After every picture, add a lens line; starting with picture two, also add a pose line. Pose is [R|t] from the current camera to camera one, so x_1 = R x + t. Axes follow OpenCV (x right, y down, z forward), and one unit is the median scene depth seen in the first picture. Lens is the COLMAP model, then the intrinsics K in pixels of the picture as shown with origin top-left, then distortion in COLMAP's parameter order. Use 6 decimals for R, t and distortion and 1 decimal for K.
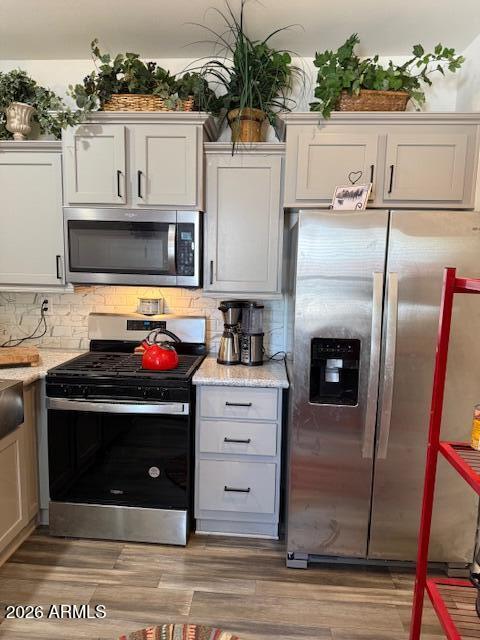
lens RADIAL K [[450.8, 0, 244.0], [0, 450.8, 318.2], [0, 0, 1]] dist [0.048997, -0.063686]
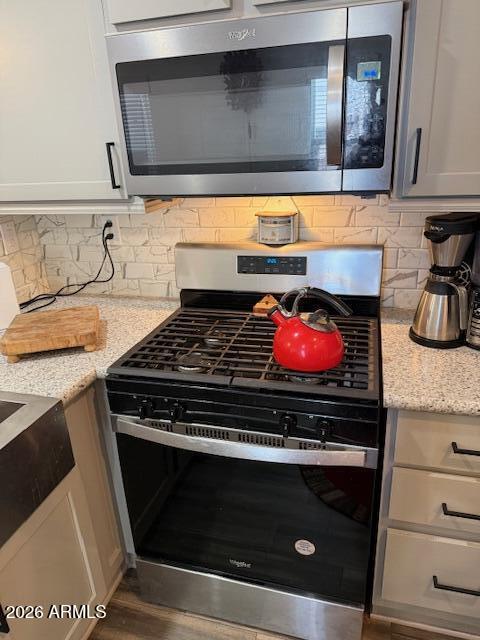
lens RADIAL K [[450.8, 0, 239.8], [0, 450.8, 324.8], [0, 0, 1]] dist [0.048997, -0.063686]
pose [[0.975084, 0.012723, -0.221470, -0.136205], [0.045500, 0.965659, 0.255799, -0.061003], [0.217118, -0.259503, 0.941020, 0.467164]]
